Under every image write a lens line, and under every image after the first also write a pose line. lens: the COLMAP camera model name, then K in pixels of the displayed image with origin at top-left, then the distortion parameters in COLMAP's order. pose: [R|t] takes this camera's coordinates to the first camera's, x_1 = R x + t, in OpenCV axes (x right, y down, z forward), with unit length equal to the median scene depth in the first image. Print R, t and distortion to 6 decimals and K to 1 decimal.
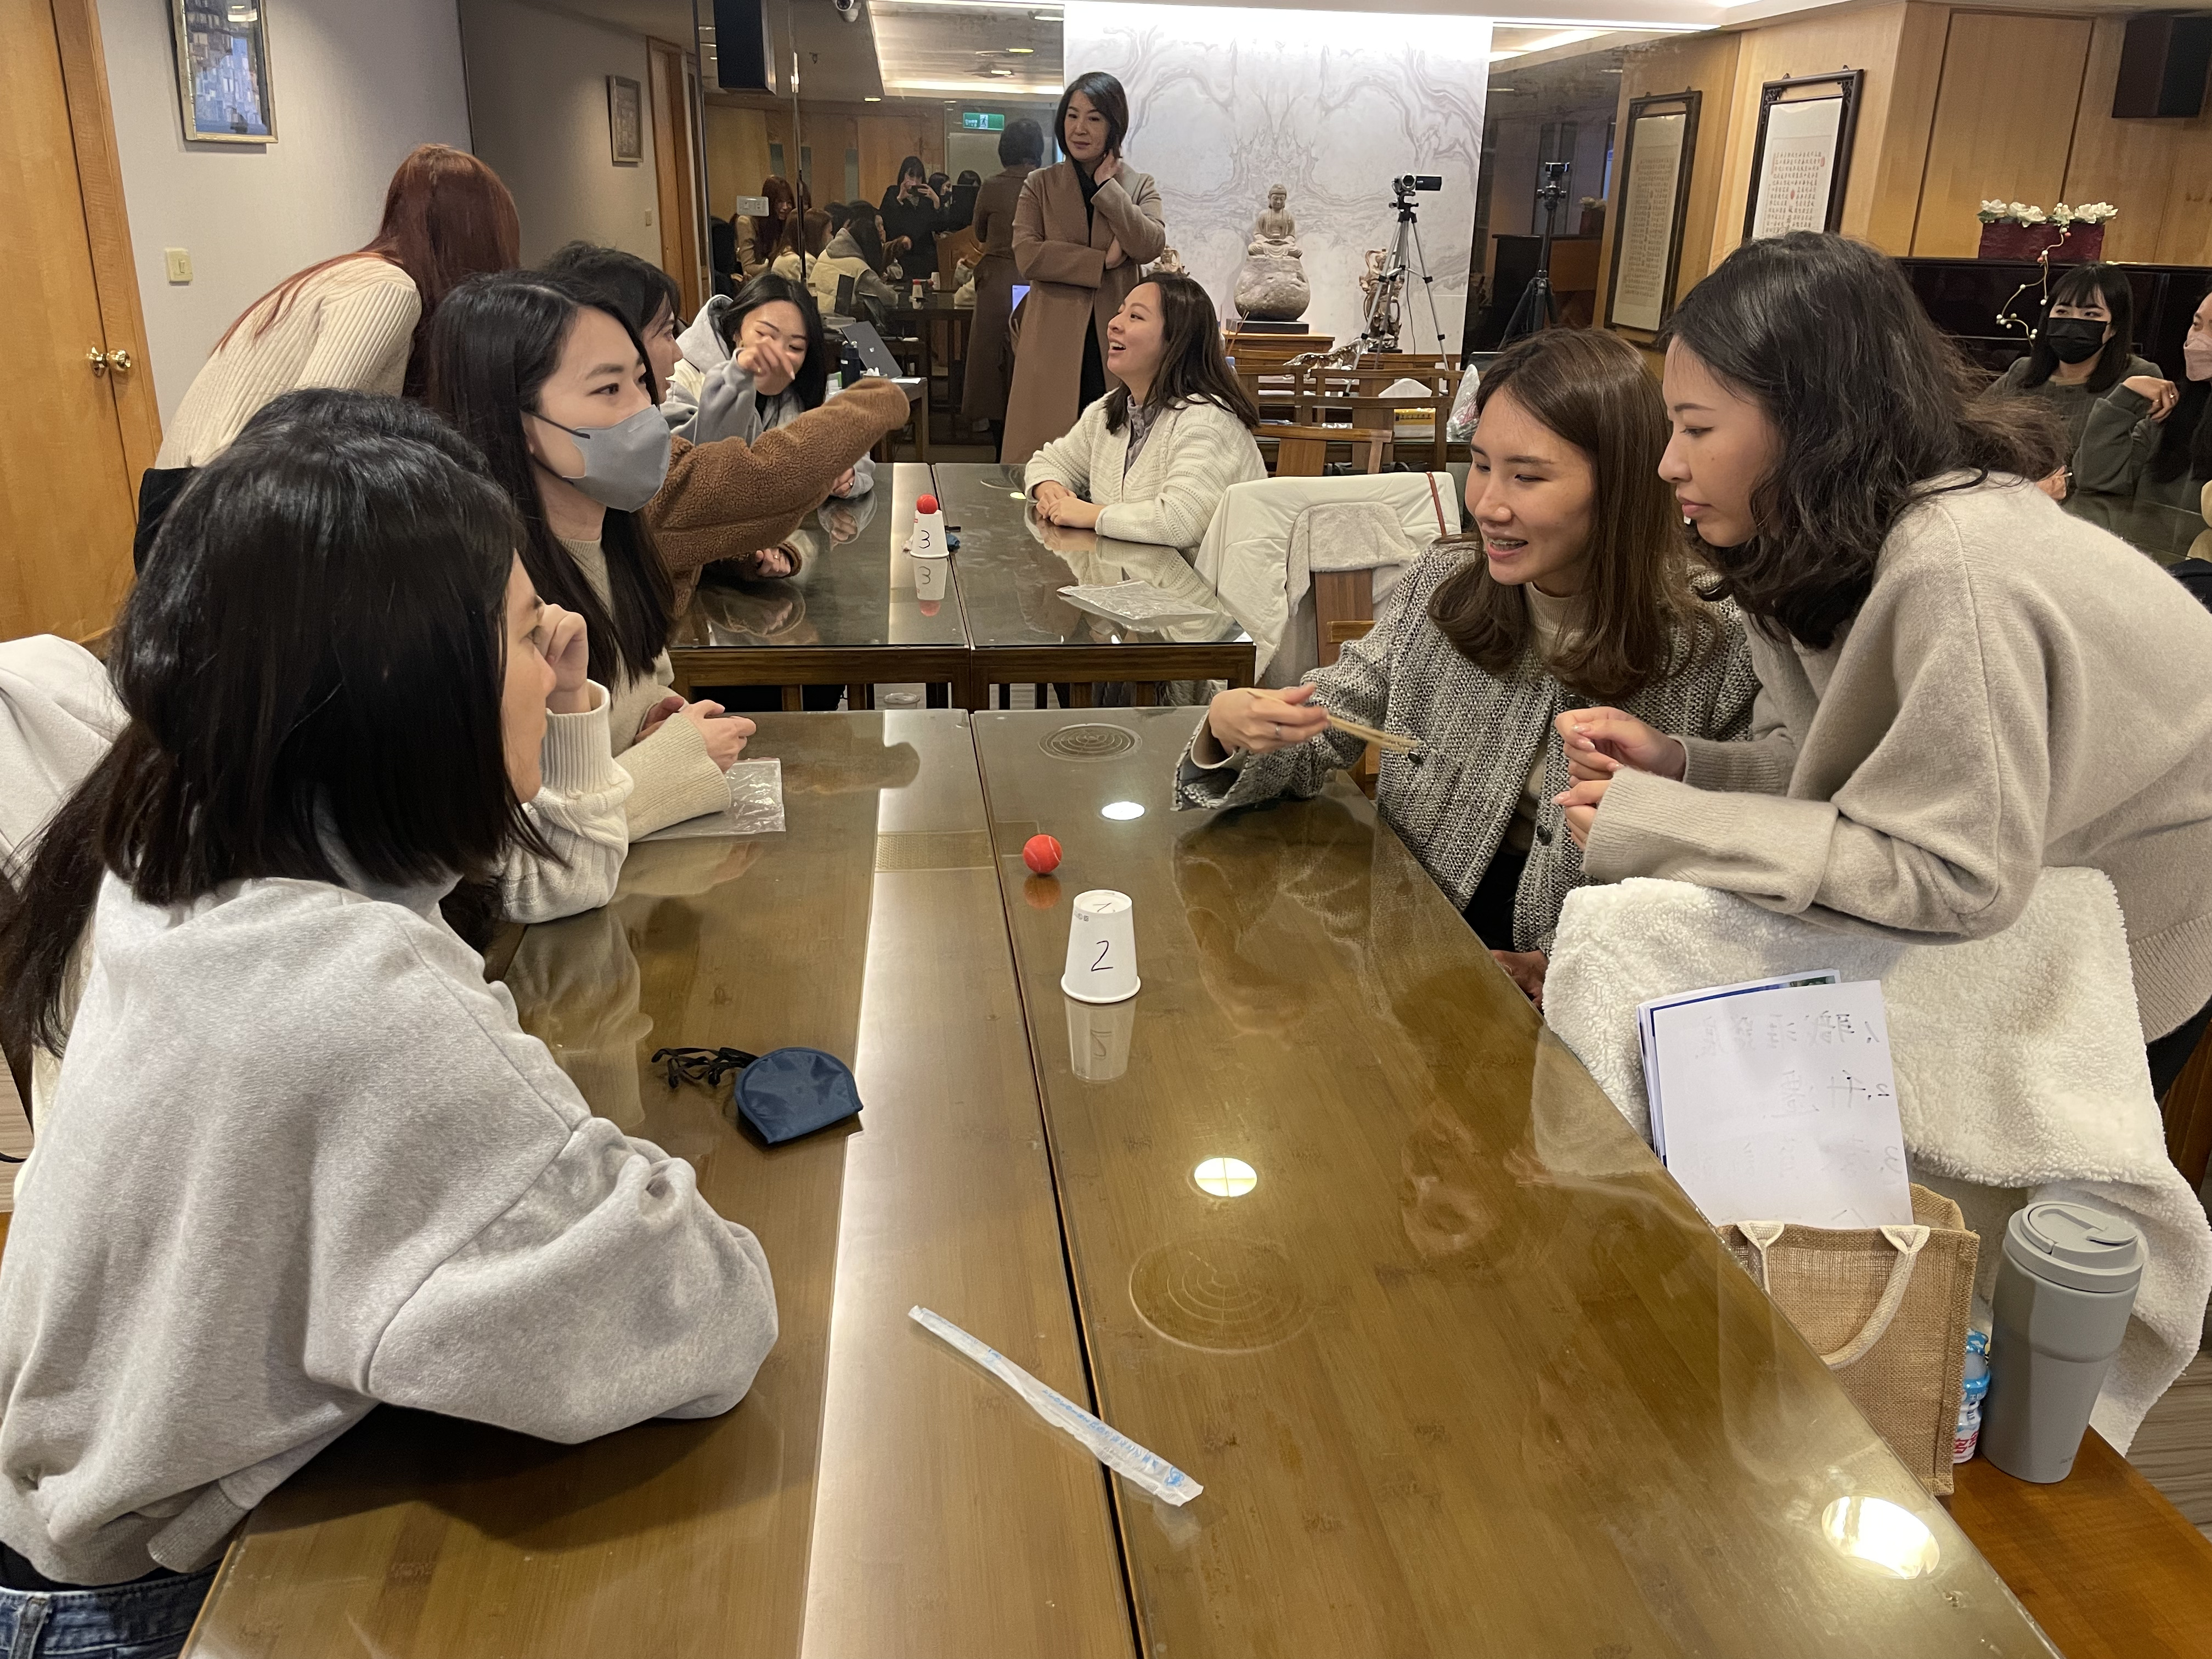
lens RADIAL K [[1723.0, 0, 1116.3], [0, 1723.0, 821.3], [0, 0, 1]] dist [0.057486, -0.069556]
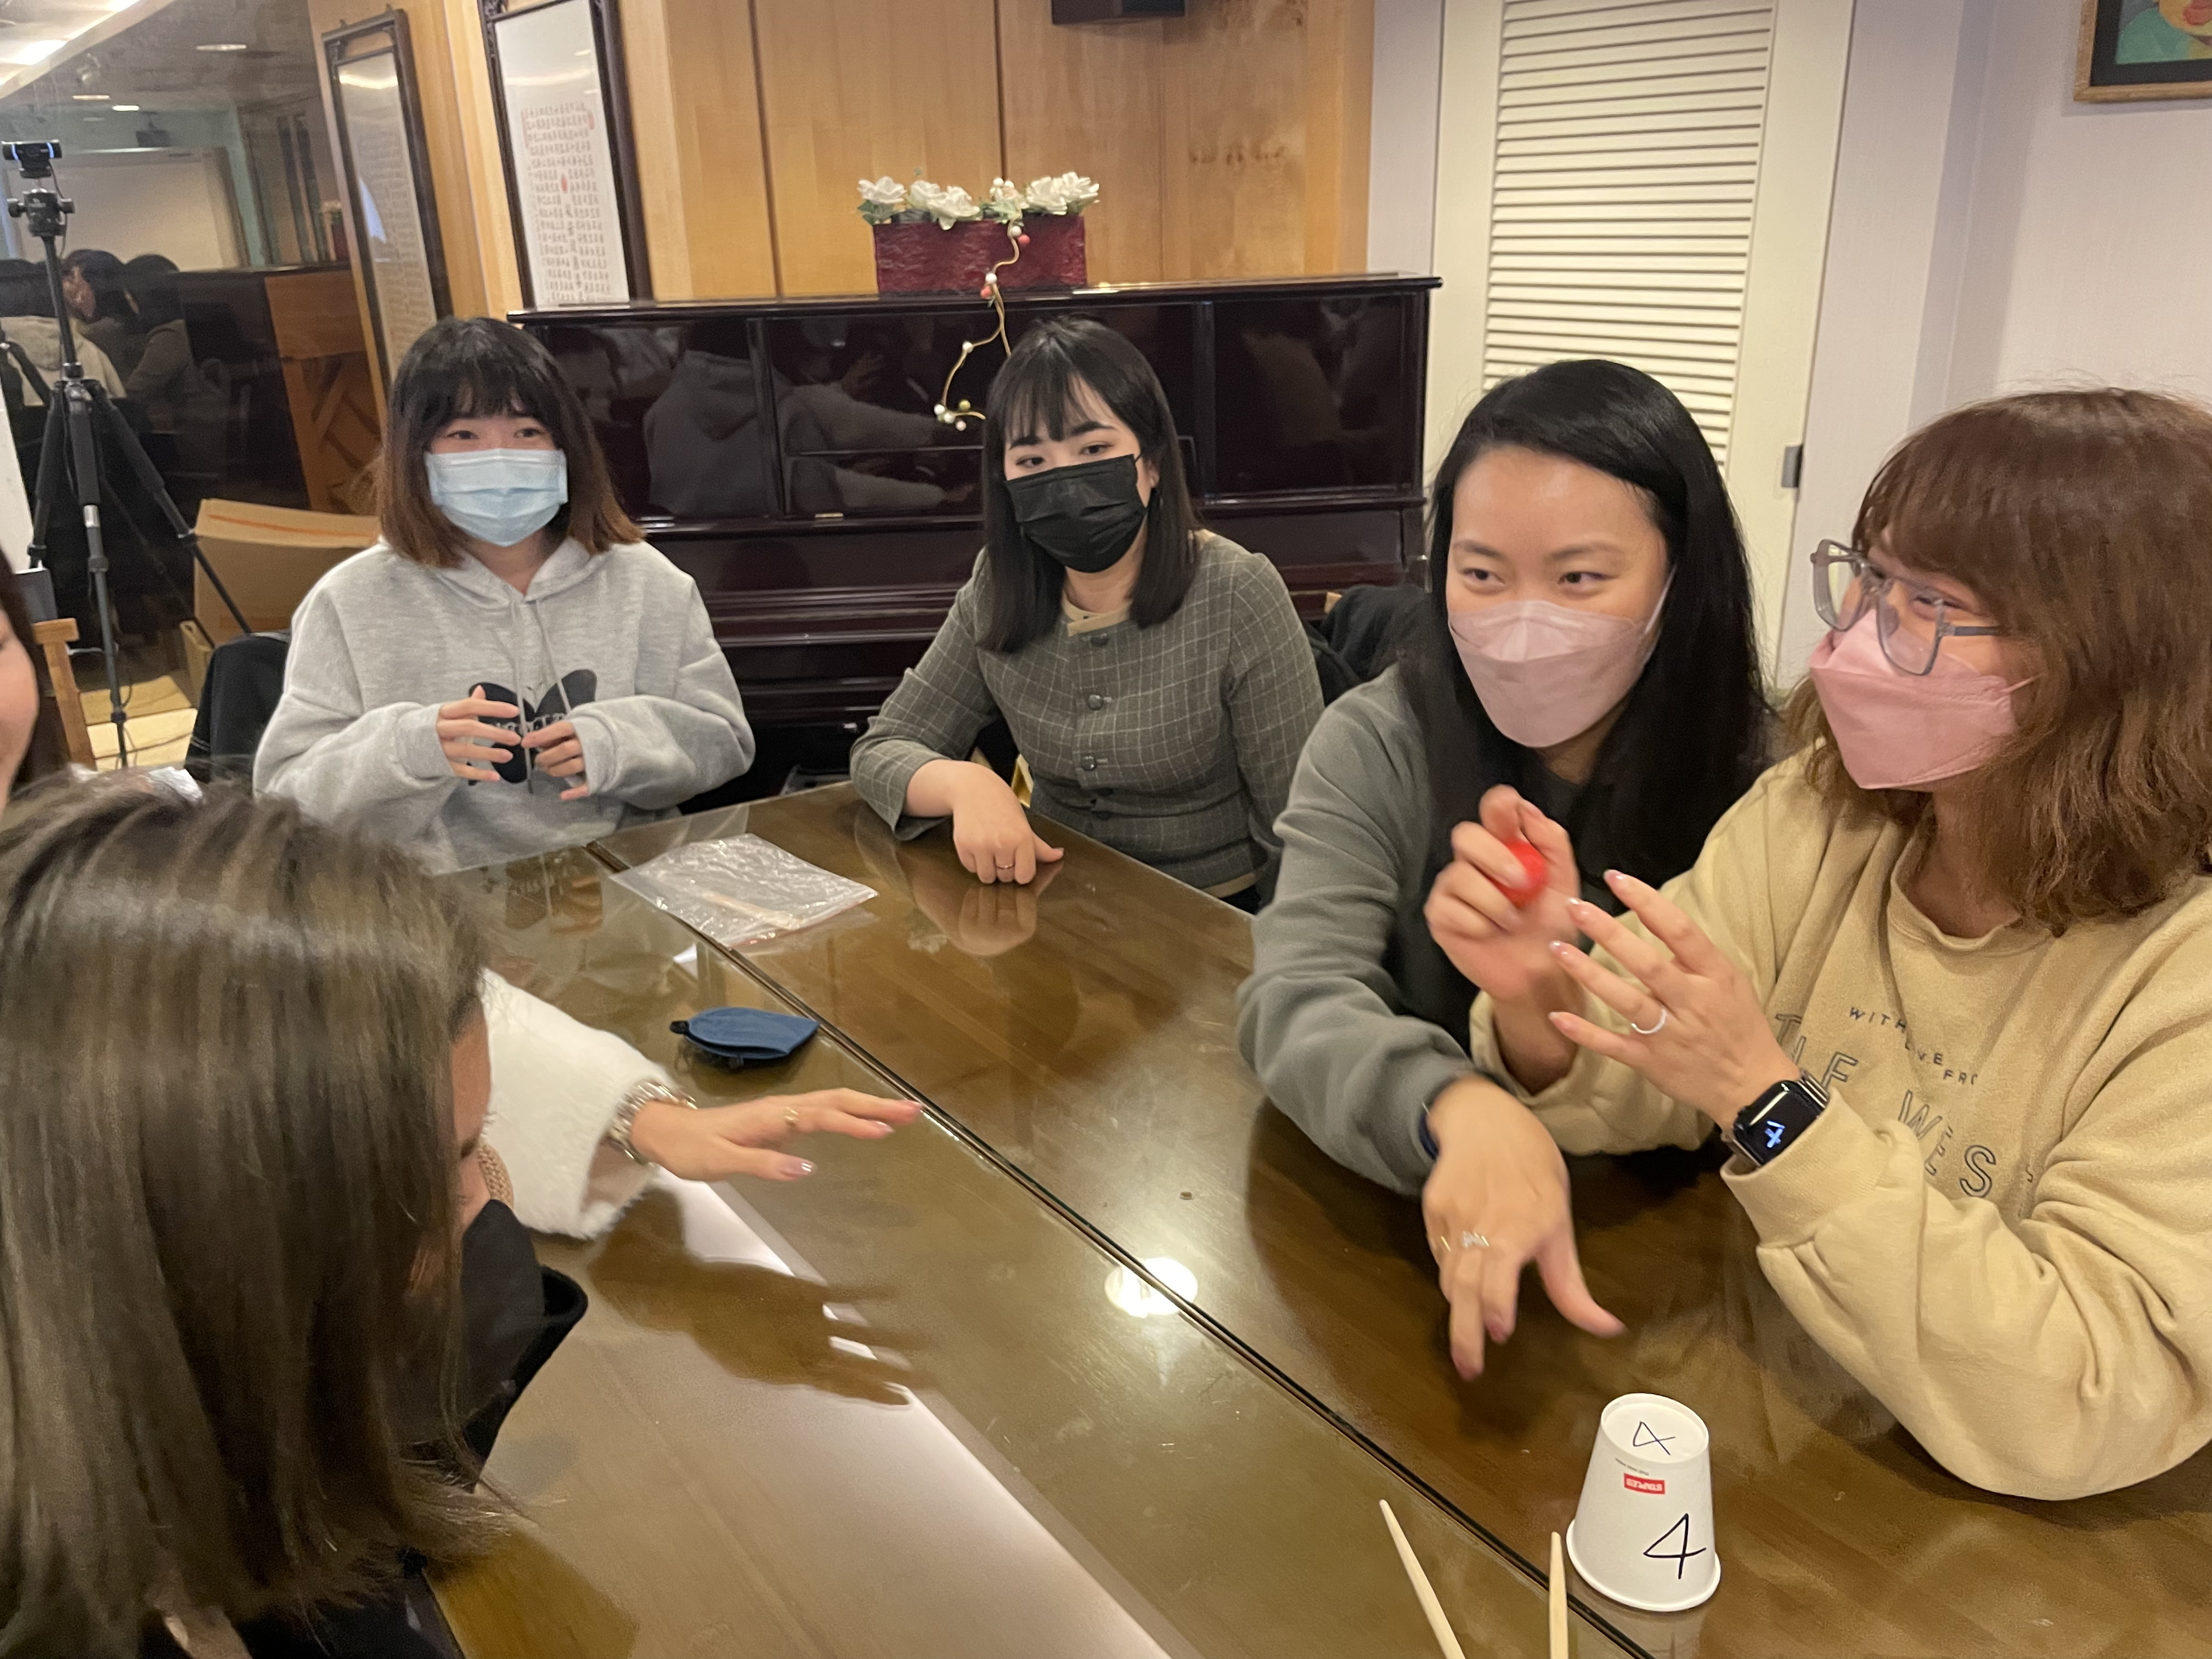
lens RADIAL K [[1723.0, 0, 1102.4], [0, 1723.0, 832.6], [0, 0, 1]] dist [0.057486, -0.069556]
pose [[0.871602, -0.217758, 0.439194, 0.282944], [0.214604, 0.975005, 0.057530, -0.177530], [-0.440744, 0.044110, 0.896548, 0.502994]]
